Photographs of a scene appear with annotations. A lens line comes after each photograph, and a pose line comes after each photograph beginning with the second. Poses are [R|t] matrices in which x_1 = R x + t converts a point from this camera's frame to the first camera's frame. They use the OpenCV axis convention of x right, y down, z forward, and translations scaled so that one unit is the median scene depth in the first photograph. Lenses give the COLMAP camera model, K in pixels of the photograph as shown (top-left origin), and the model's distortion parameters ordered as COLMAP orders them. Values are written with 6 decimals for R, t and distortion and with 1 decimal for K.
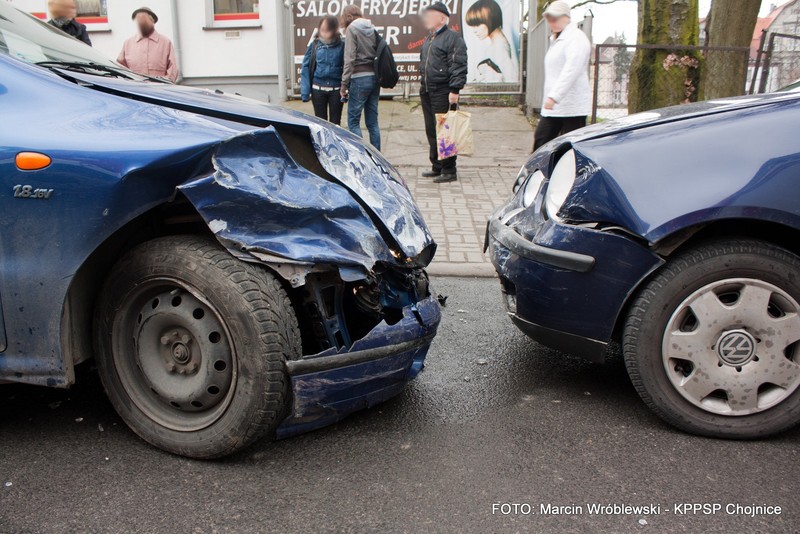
lens RADIAL K [[657.7, 0, 397.8], [0, 657.7, 264.8], [0, 0, 1]] dist [-0.122007, 0.082995]
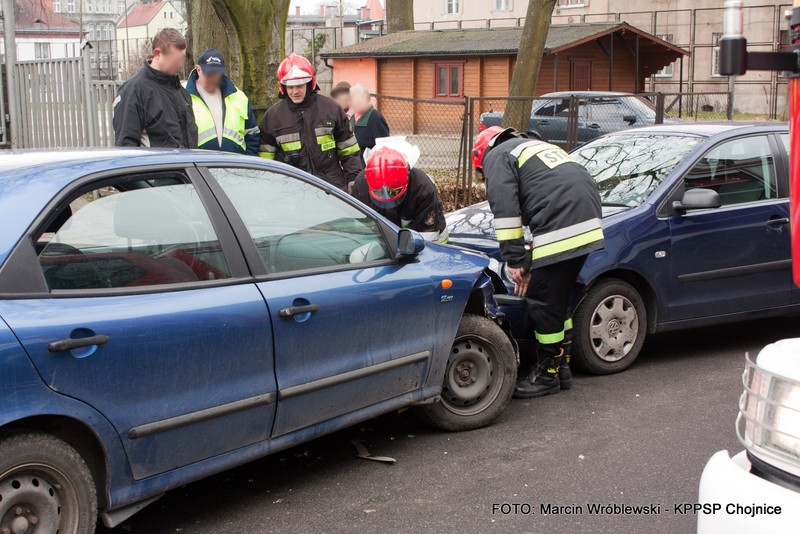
lens RADIAL K [[1138.6, 0, 401.3], [0, 1138.6, 268.3], [0, 0, 1]] dist [-0.037326, 0.000000]
pose [[0.682540, -0.122658, 0.720482, -2.671893], [0.186095, 0.982490, -0.009032, -0.165512], [-0.706759, 0.140243, 0.693414, -1.169565]]
